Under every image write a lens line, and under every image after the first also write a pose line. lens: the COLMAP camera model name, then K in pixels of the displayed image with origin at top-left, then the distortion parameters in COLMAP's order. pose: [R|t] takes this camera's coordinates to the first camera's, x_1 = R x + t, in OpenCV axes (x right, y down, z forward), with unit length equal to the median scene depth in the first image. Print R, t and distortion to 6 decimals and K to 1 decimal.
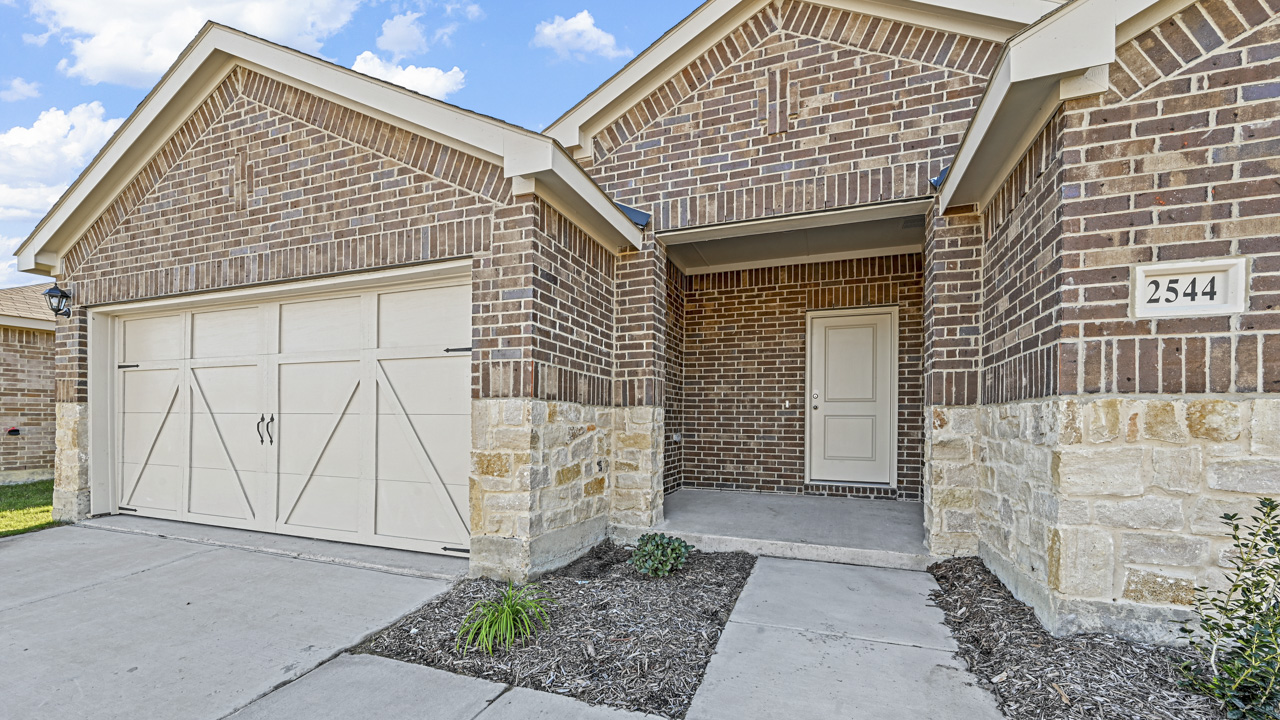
lens RADIAL K [[499.4, 0, 613.5], [0, 499.4, 410.5], [0, 0, 1]] dist [-0.003161, 0.000448]
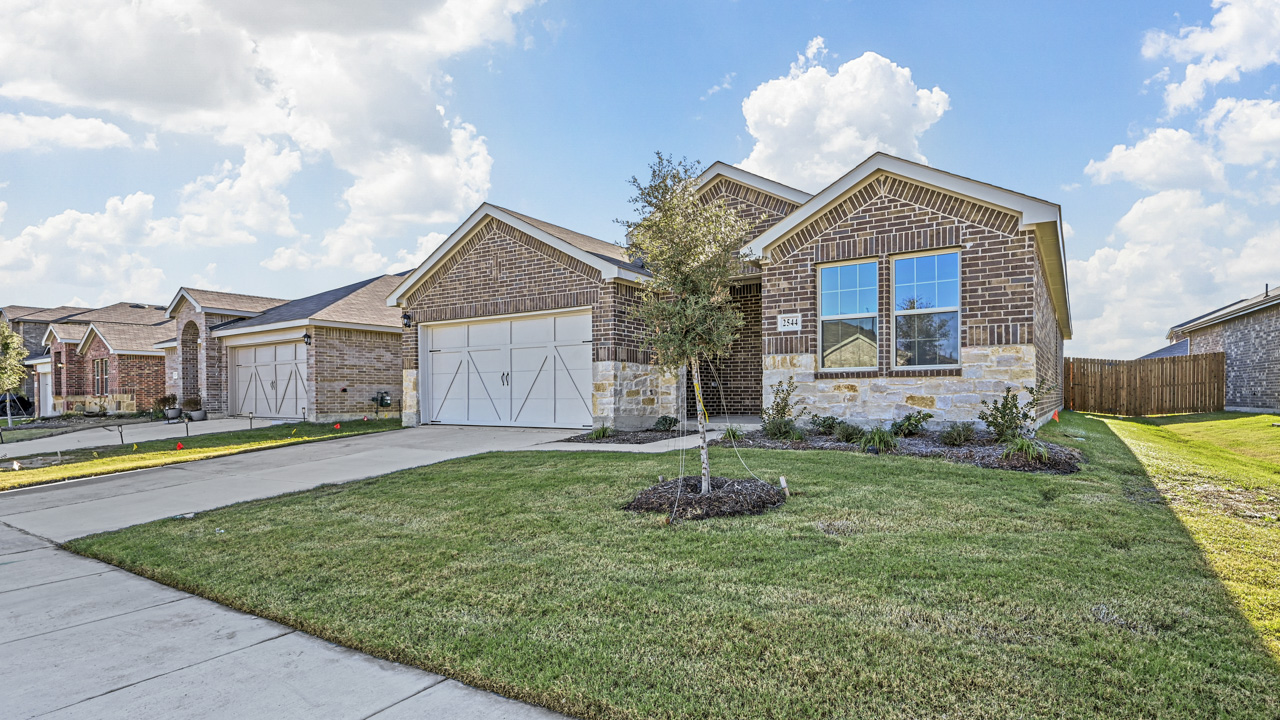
lens RADIAL K [[652.9, 0, 664.2], [0, 652.9, 385.9], [0, 0, 1]] dist [0.001696, -0.000229]
pose [[0.975480, -0.013396, -0.219681, 0.775152], [0.012918, 0.999910, -0.003610, 0.112889], [0.219709, 0.000684, 0.975565, -2.088711]]
